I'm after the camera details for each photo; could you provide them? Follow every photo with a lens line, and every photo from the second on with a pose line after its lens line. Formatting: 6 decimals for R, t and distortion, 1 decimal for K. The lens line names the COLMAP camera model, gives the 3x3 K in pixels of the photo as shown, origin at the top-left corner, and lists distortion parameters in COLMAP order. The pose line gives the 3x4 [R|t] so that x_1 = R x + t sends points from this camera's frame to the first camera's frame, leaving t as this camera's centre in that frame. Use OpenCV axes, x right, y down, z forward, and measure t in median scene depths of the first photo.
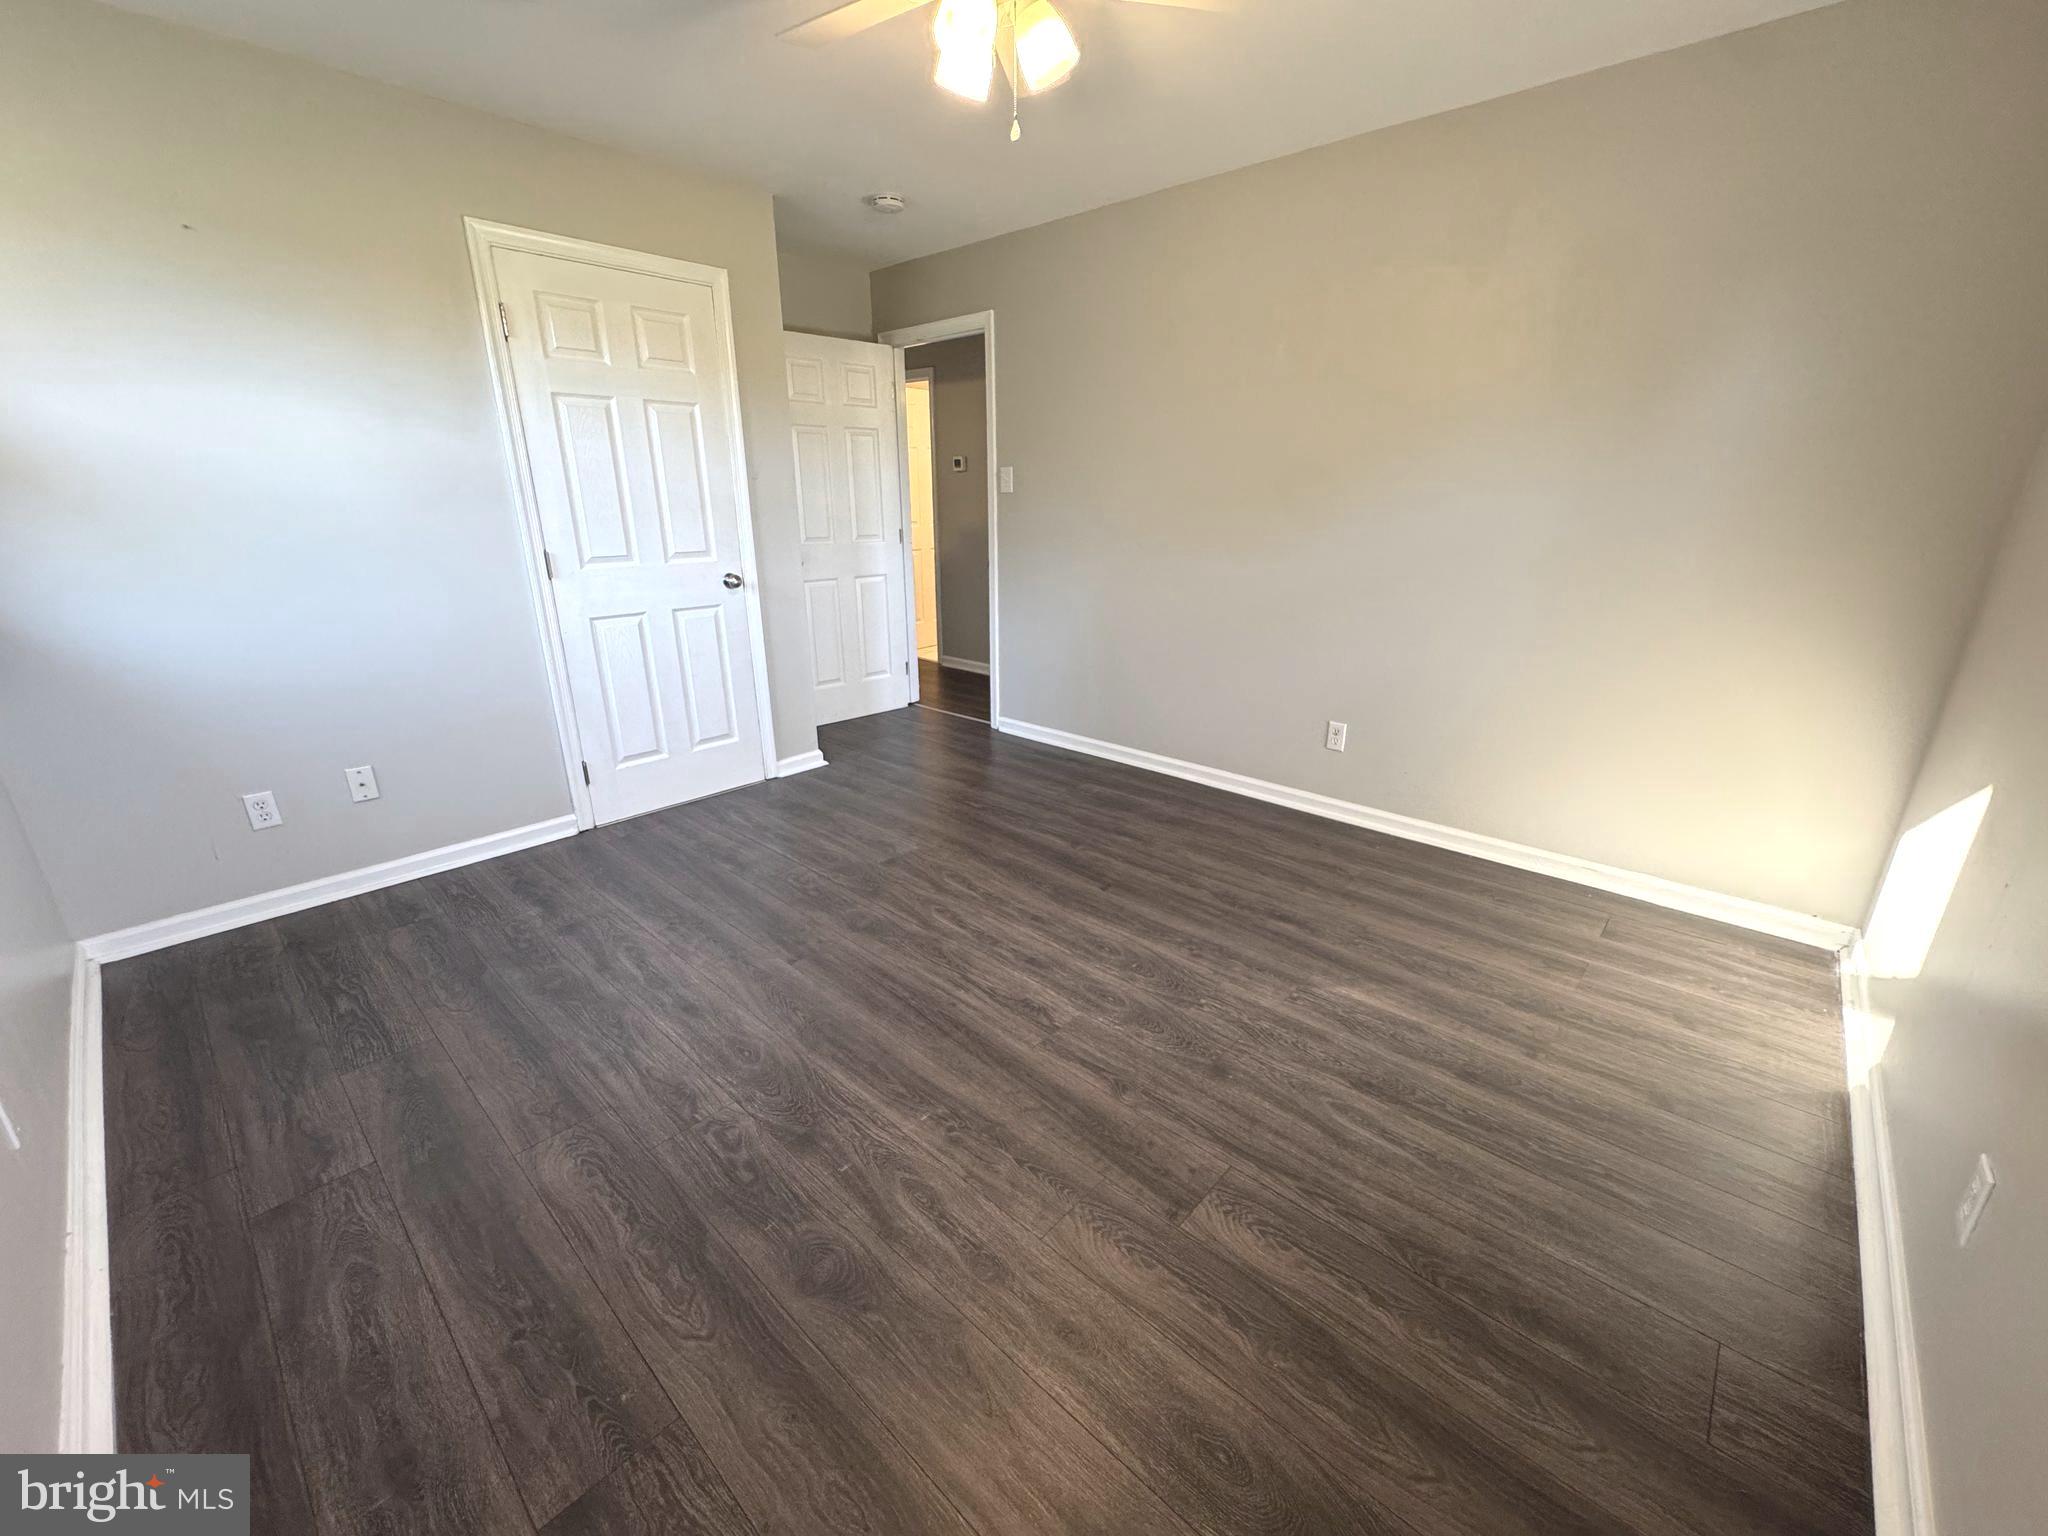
lens RADIAL K [[816.1, 0, 1018.5], [0, 816.1, 767.4], [0, 0, 1]] dist [-0.003040, -0.000297]
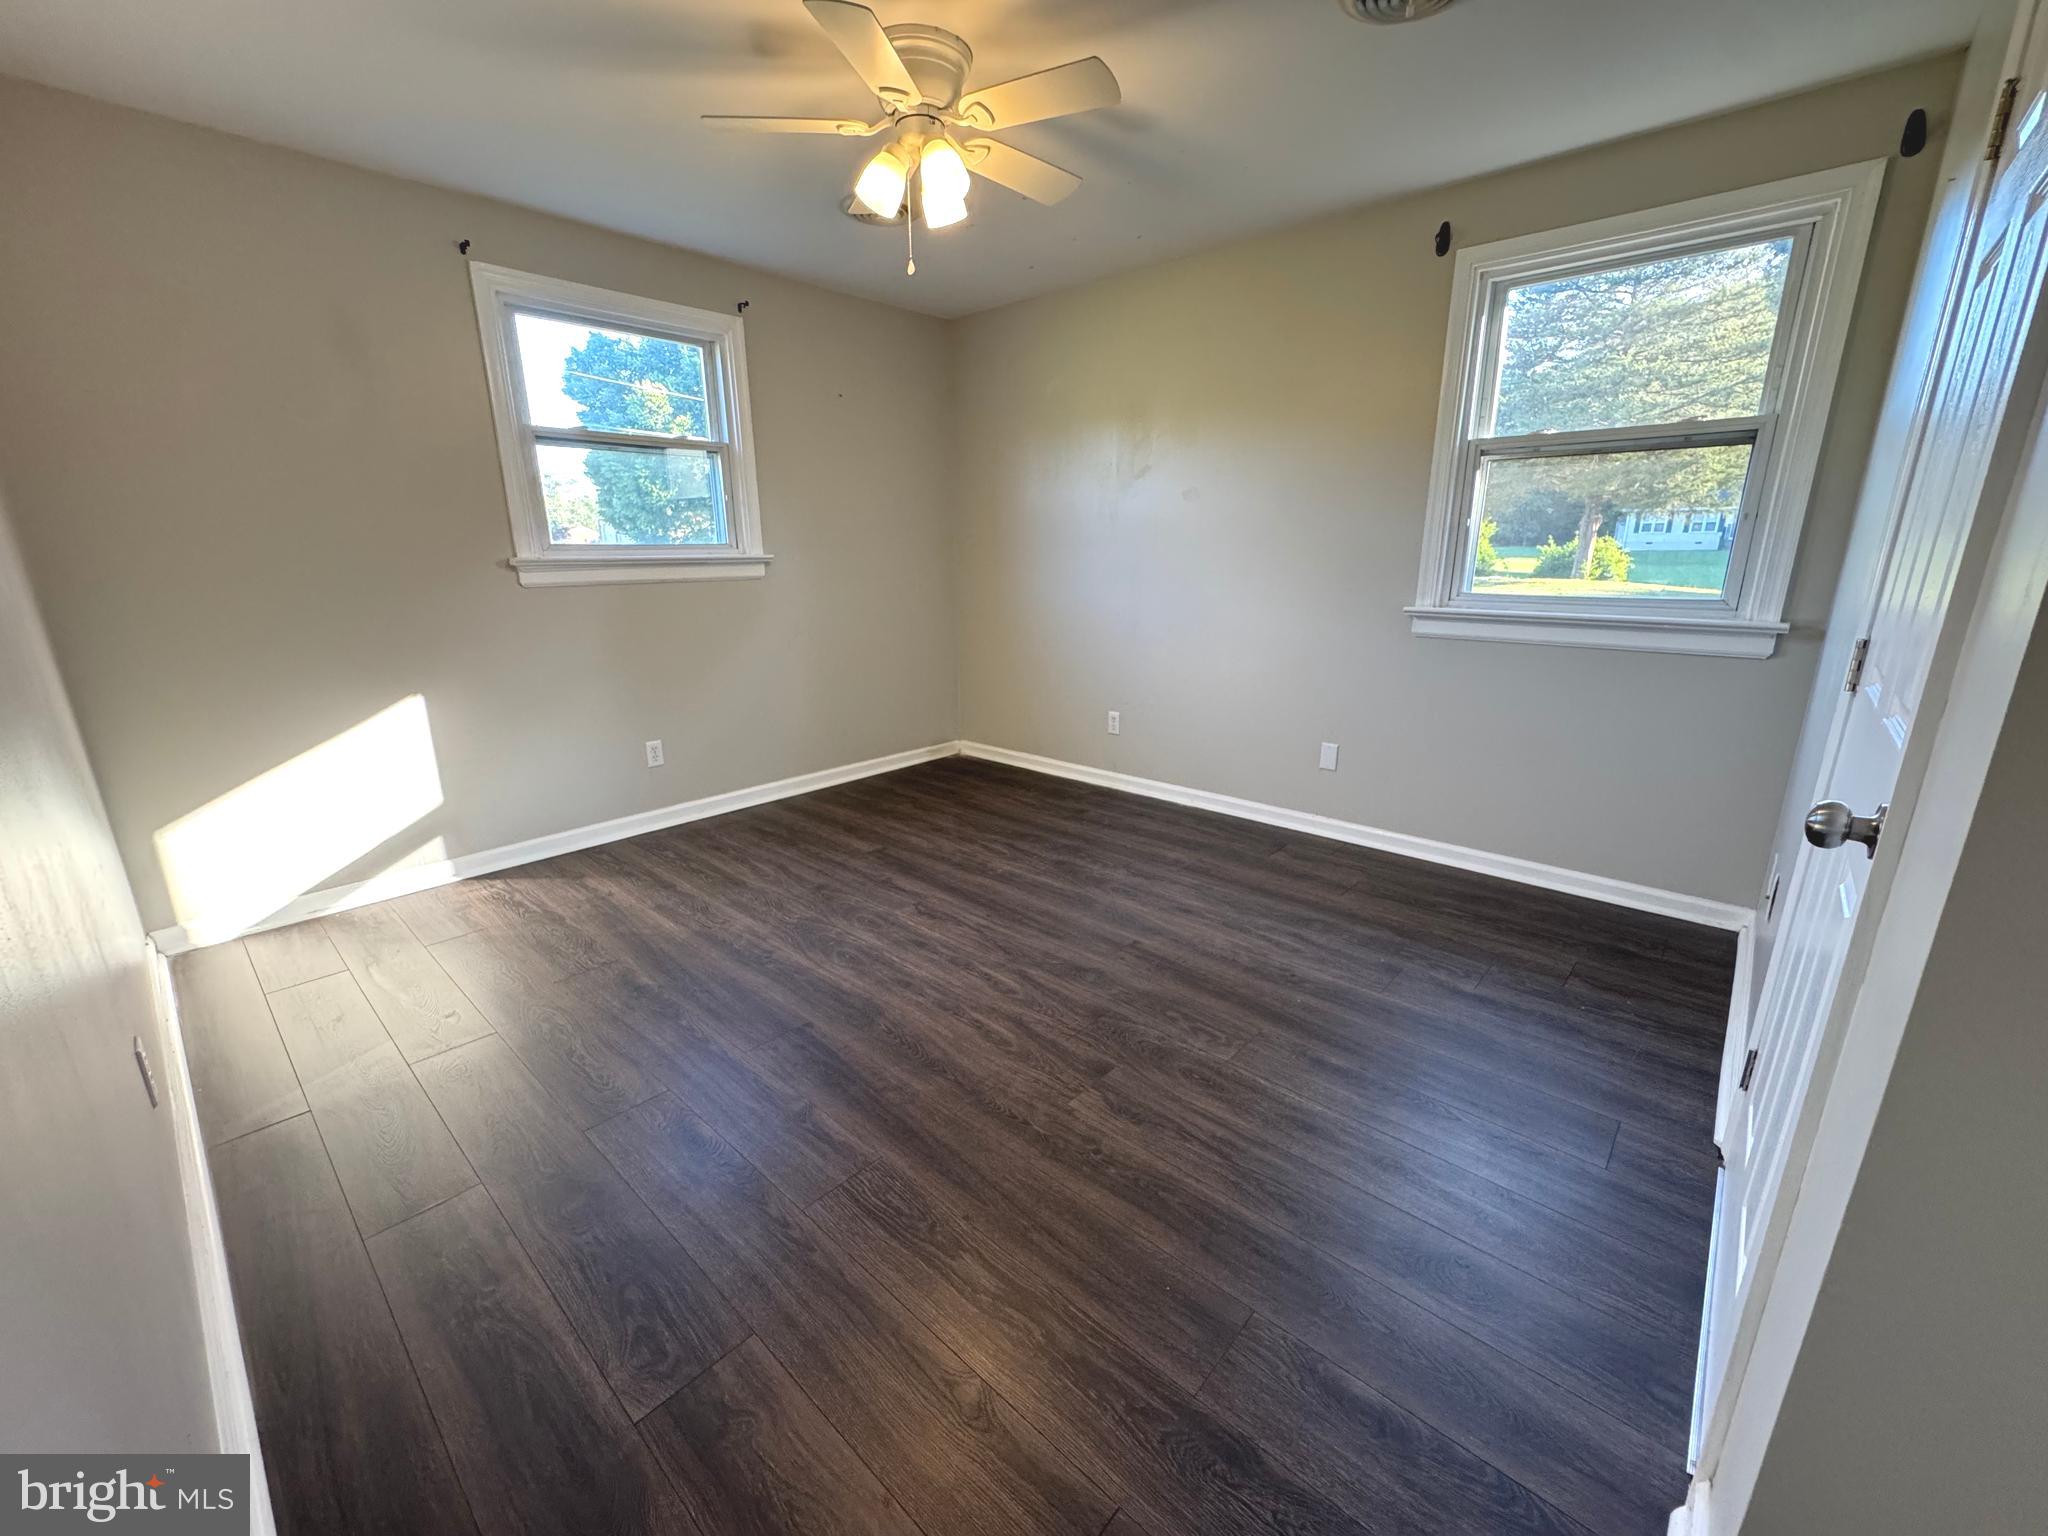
lens RADIAL K [[816.1, 0, 1022.6], [0, 816.1, 773.2], [0, 0, 1]] dist [-0.003040, -0.000297]
pose [[-0.999910, 0.009398, -0.009614, -0.123579], [0.002335, 0.825611, 0.564235, -0.635733], [0.013240, 0.564161, -0.825559, 1.947326]]
